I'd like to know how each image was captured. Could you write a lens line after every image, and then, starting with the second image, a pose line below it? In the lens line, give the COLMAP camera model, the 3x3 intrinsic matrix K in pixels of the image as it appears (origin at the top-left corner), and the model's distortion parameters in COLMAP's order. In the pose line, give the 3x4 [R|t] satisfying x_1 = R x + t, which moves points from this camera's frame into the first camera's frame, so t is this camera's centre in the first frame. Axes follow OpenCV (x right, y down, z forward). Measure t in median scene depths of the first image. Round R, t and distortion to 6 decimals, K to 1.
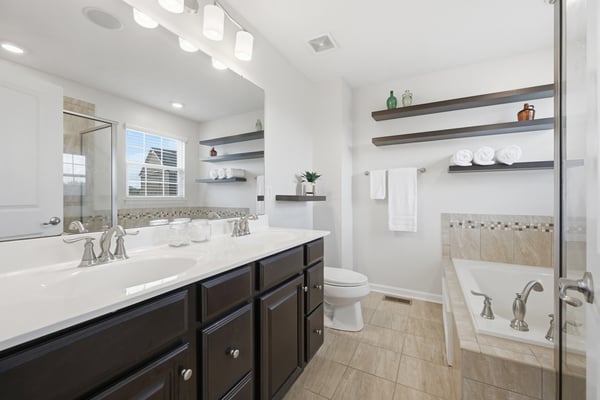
lens RADIAL K [[244.6, 0, 300.4], [0, 244.6, 199.0], [0, 0, 1]] dist [-0.015061, -0.000746]
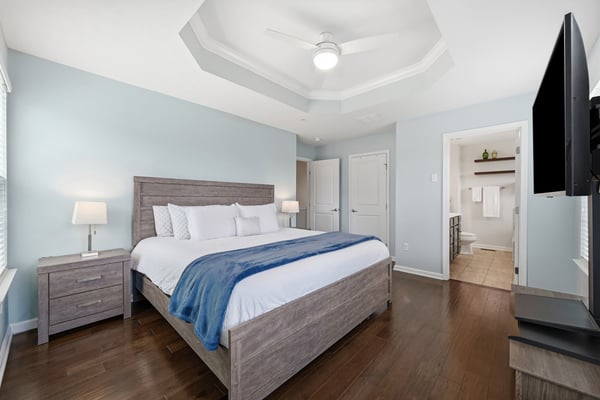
lens RADIAL K [[233.9, 0, 299.6], [0, 233.9, 199.7], [0, 0, 1]] dist [-0.000637, -0.000045]
pose [[0.968258, 0.004118, -0.249919, -0.649319], [-0.005426, 0.999975, -0.004547, 0.002420], [0.249894, 0.005759, 0.968256, -1.305945]]
